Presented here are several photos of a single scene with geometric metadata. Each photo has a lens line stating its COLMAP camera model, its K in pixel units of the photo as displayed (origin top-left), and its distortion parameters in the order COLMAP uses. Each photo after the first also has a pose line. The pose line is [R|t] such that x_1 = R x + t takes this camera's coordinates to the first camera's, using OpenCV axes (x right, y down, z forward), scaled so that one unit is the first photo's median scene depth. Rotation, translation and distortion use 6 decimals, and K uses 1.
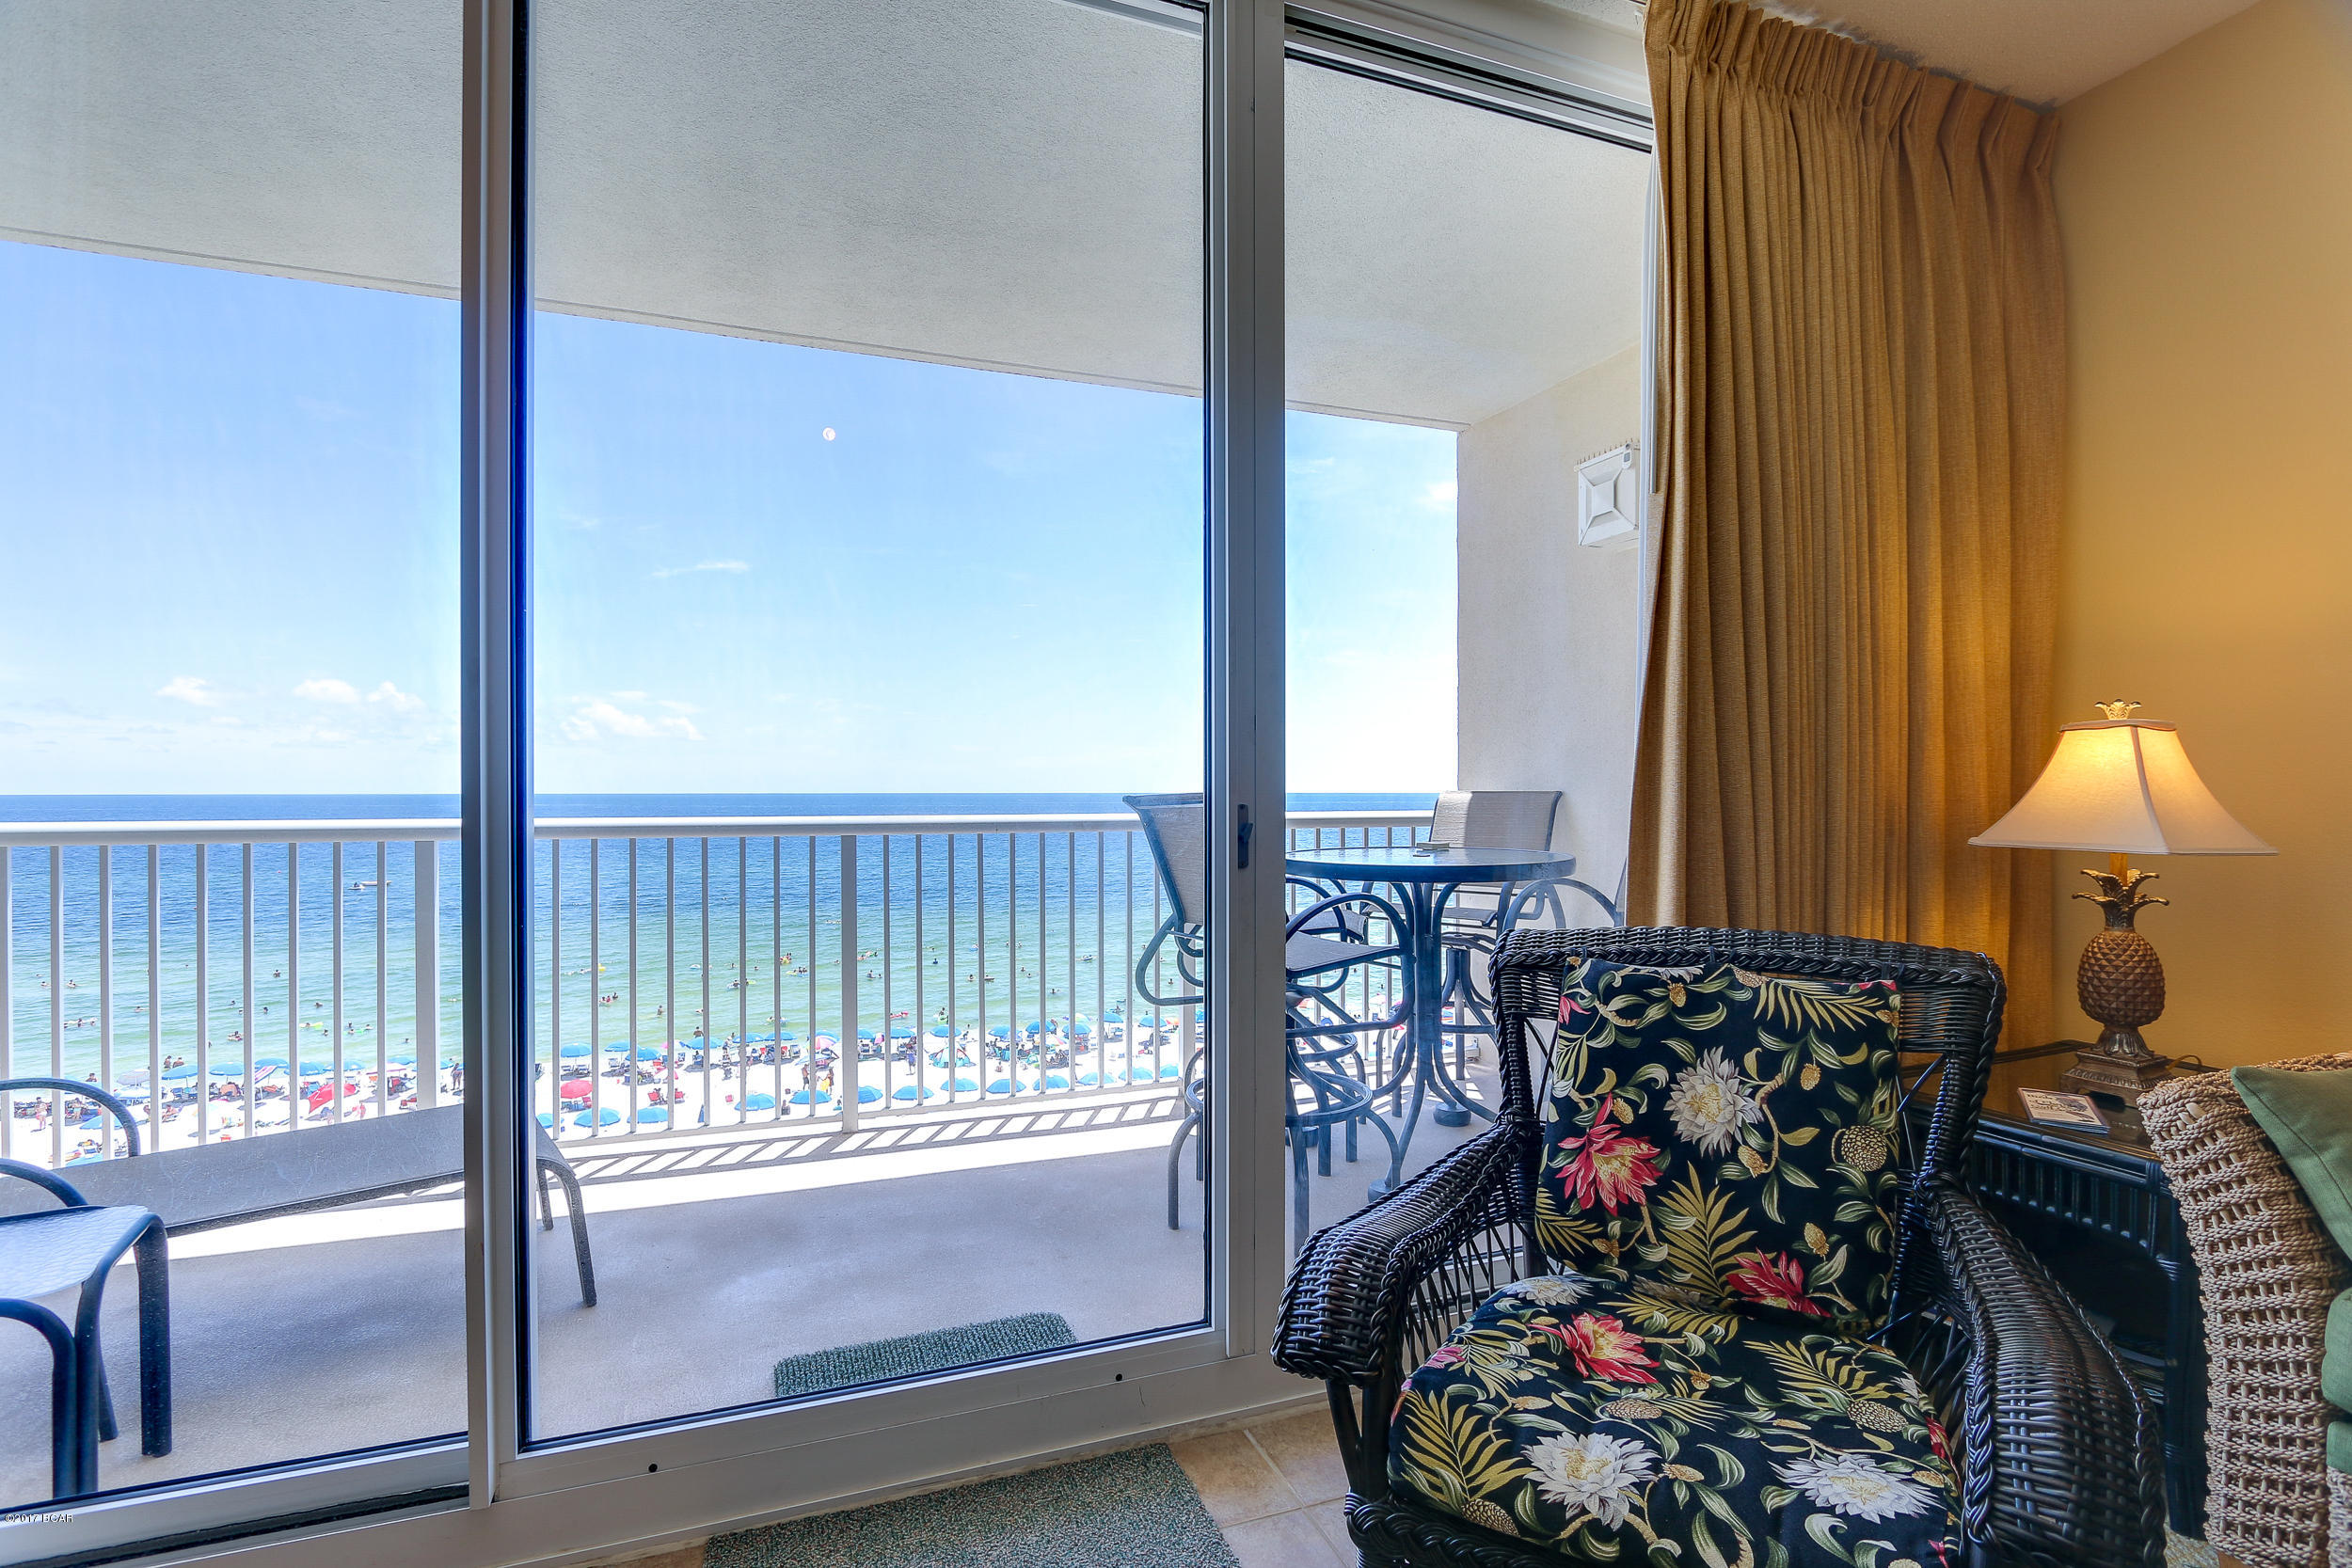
lens RADIAL K [[1093.9, 0, 1161.1], [0, 1093.9, 791.5], [0, 0, 1]] dist [-0.019494, 0.003189]
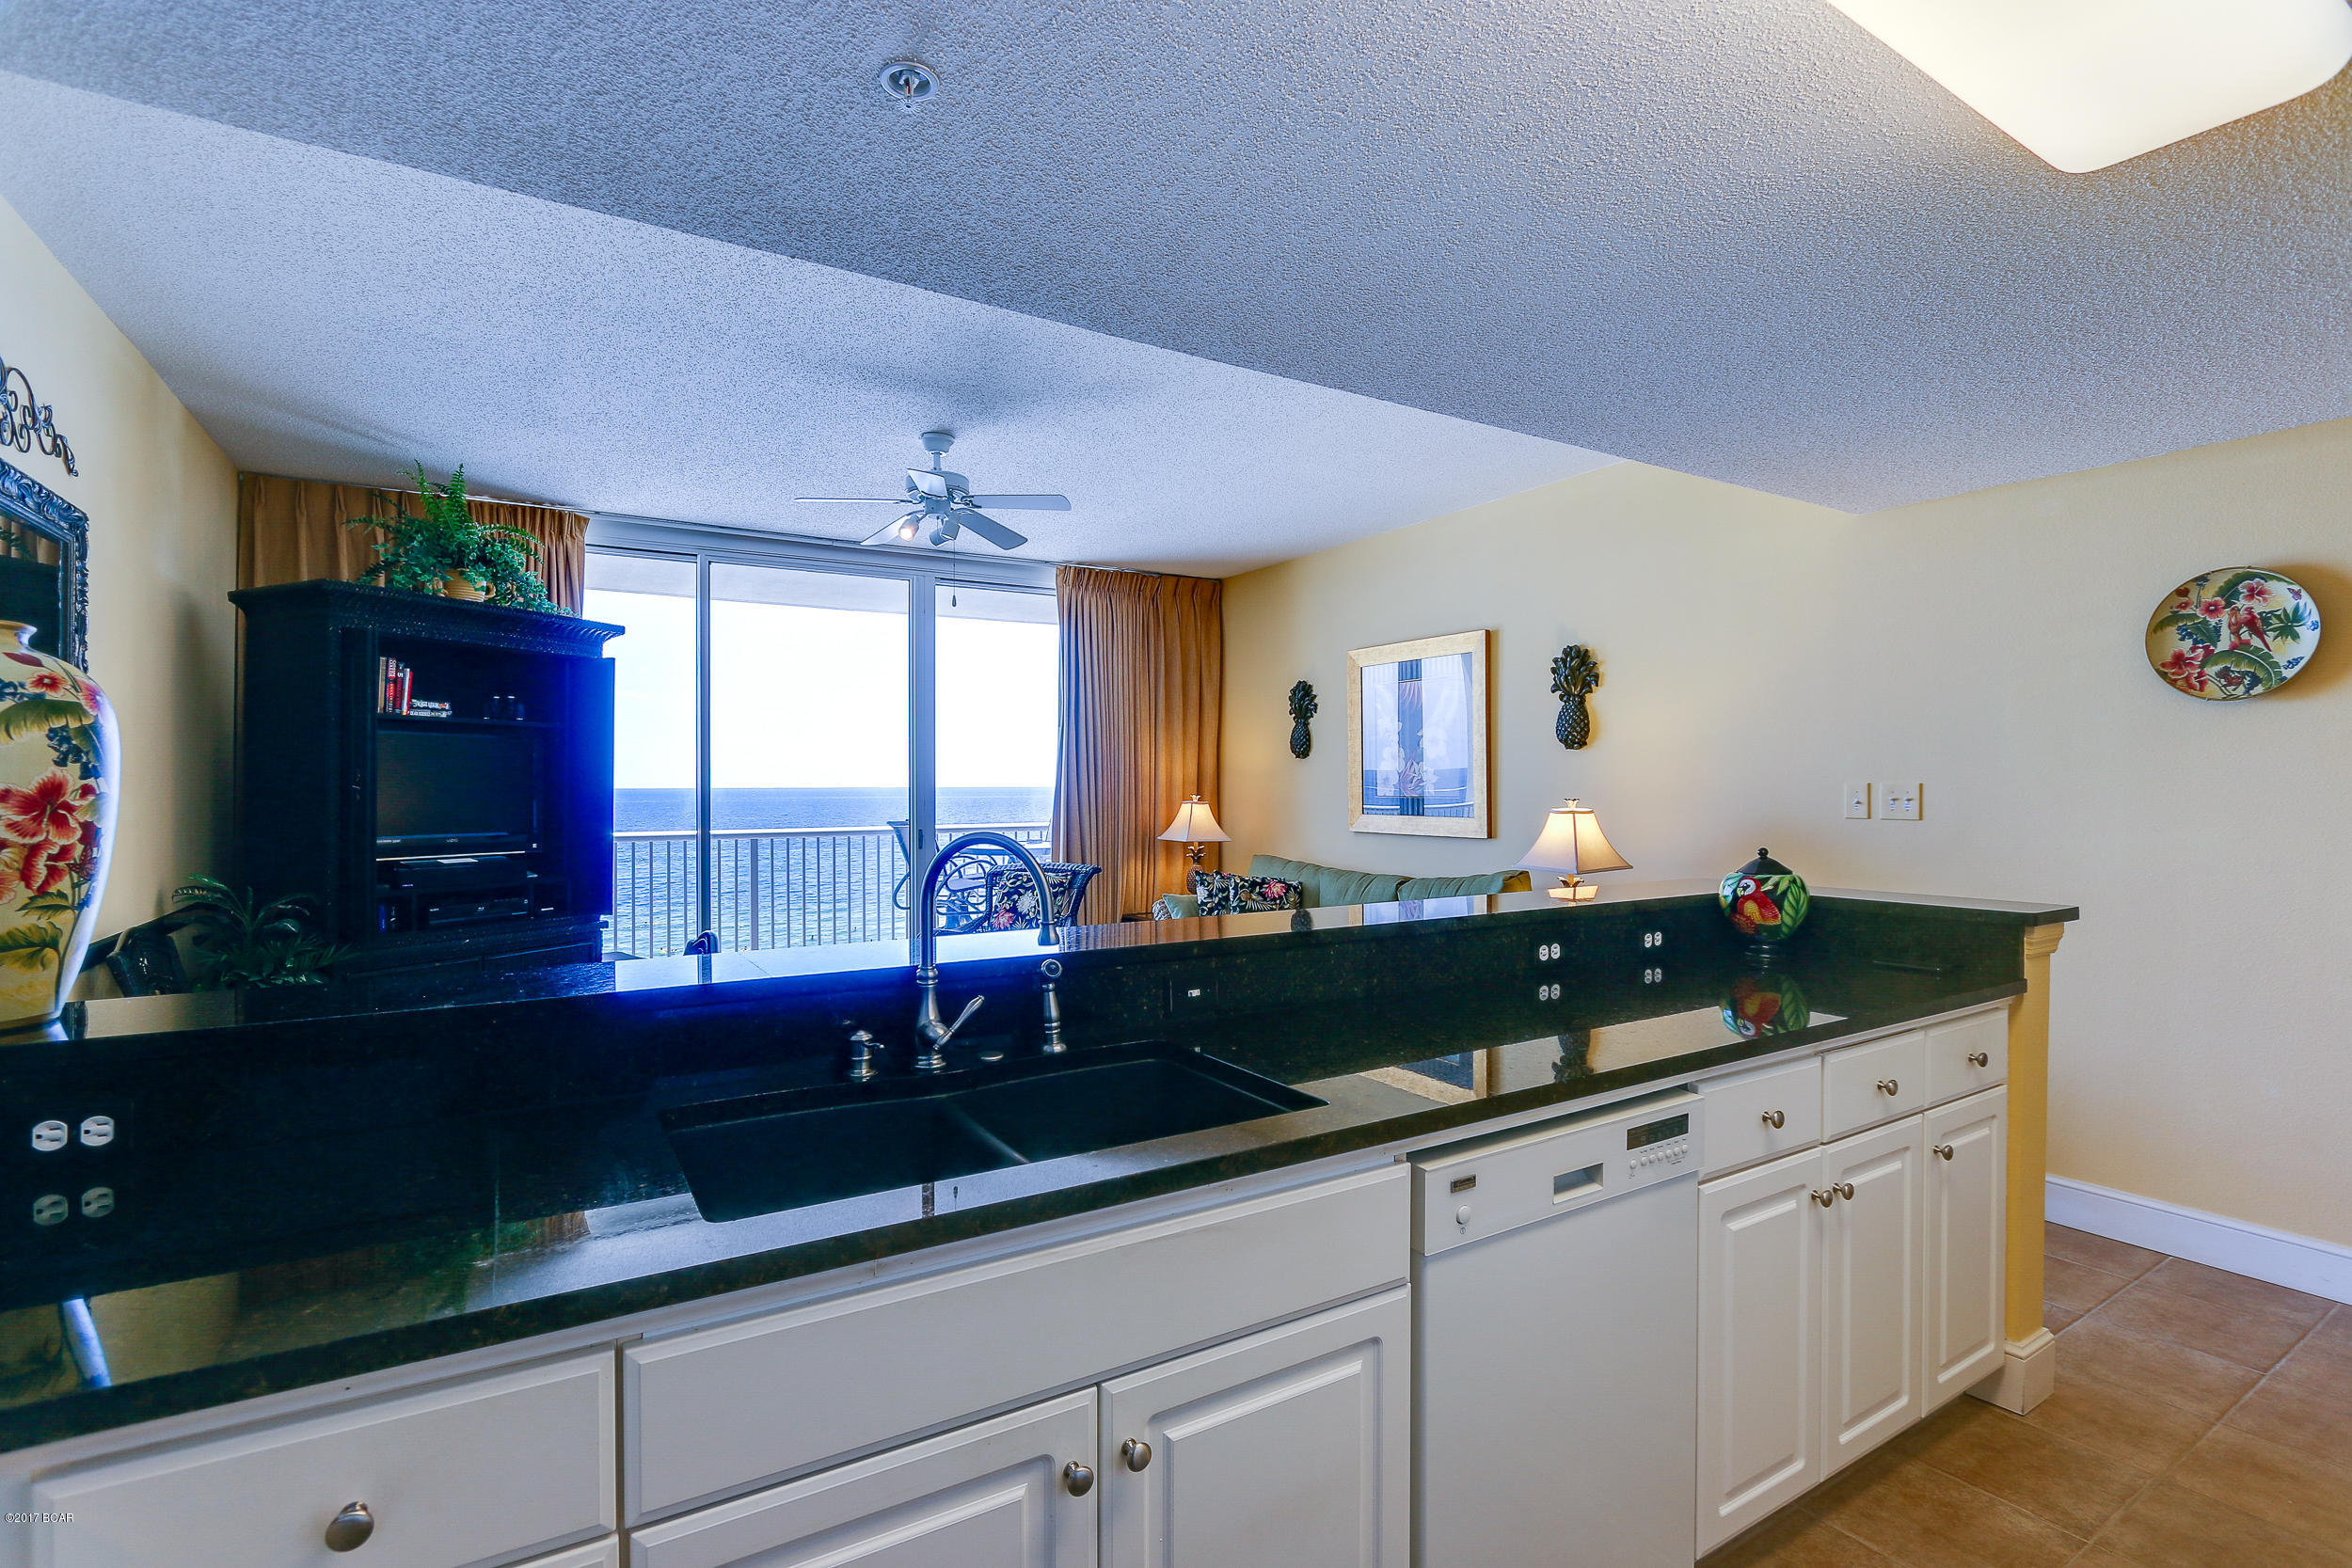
lens RADIAL K [[1093.9, 0, 1162.1], [0, 1093.9, 791.0], [0, 0, 1]] dist [-0.019494, 0.003189]
pose [[0.982112, -0.004505, 0.188245, 0.199428], [0.003668, 0.999982, 0.004791, -0.138249], [-0.188263, -0.004015, 0.982110, -2.772675]]
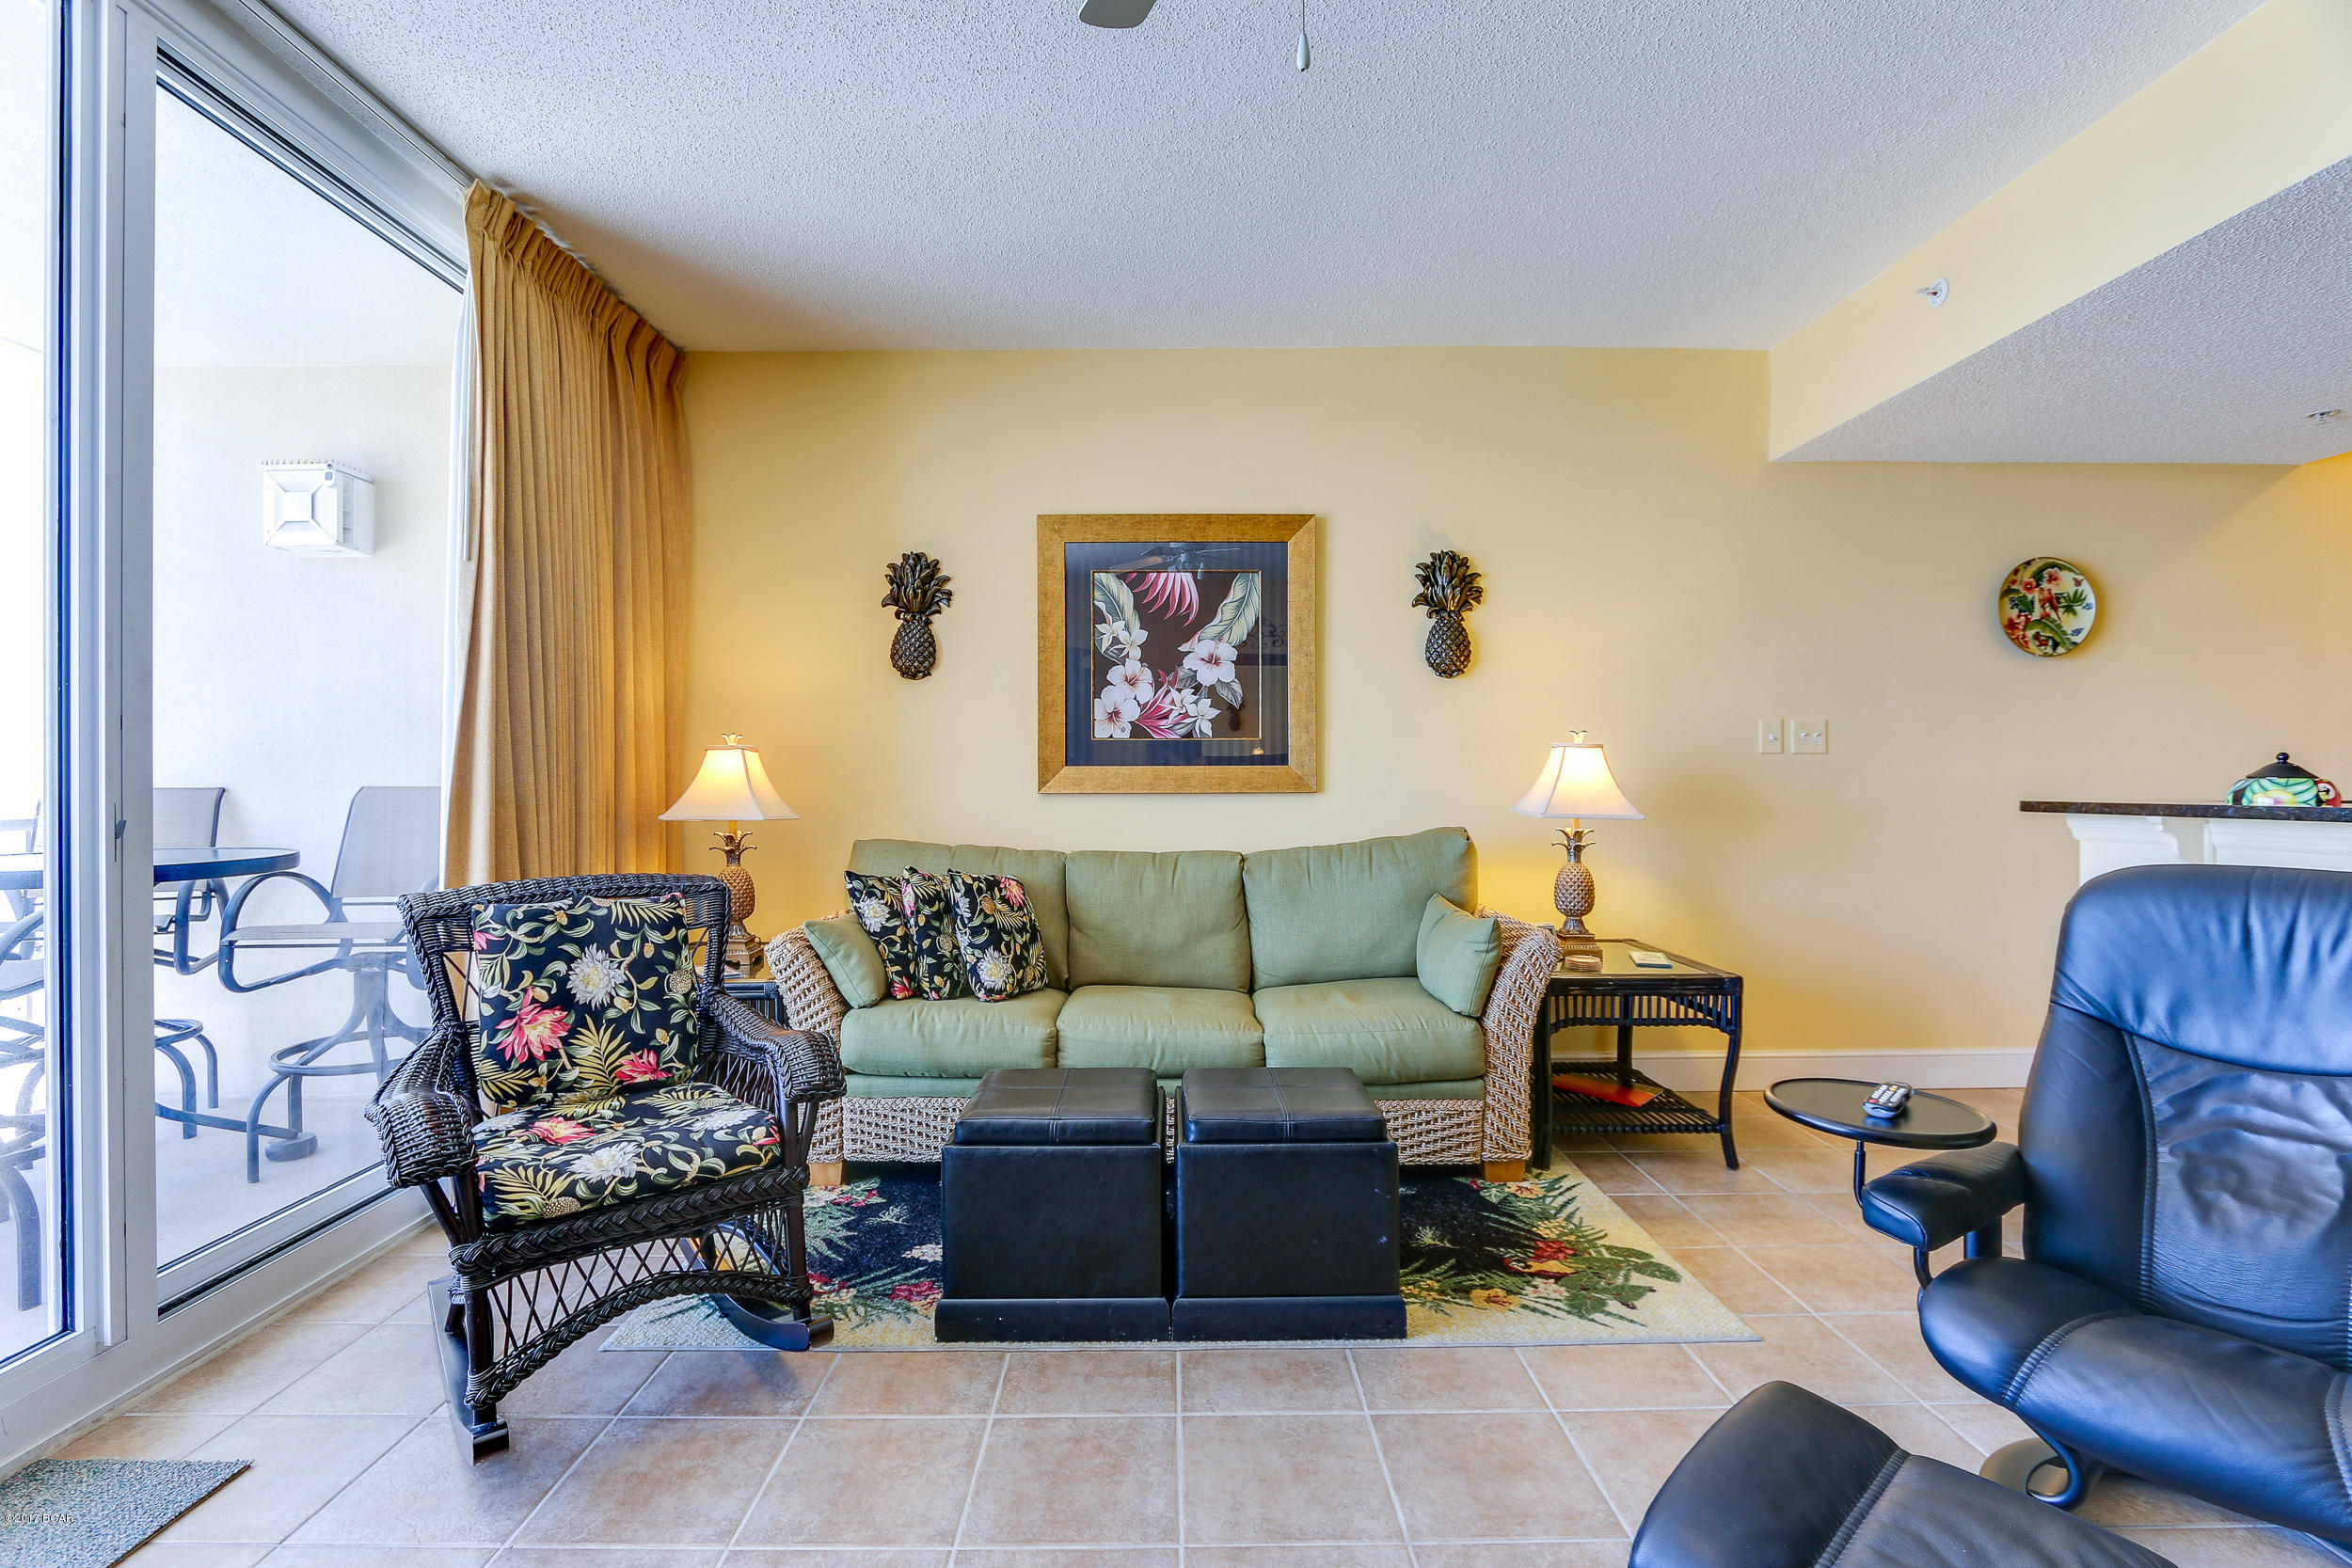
lens RADIAL K [[1093.9, 0, 1174.5], [0, 1093.9, 781.4], [0, 0, 1]] dist [-0.019494, 0.003189]
pose [[0.345311, -0.000214, 0.938488, -0.632950], [0.004492, 0.999989, -0.001424, -0.002039], [-0.938477, 0.004707, 0.345308, -0.335424]]
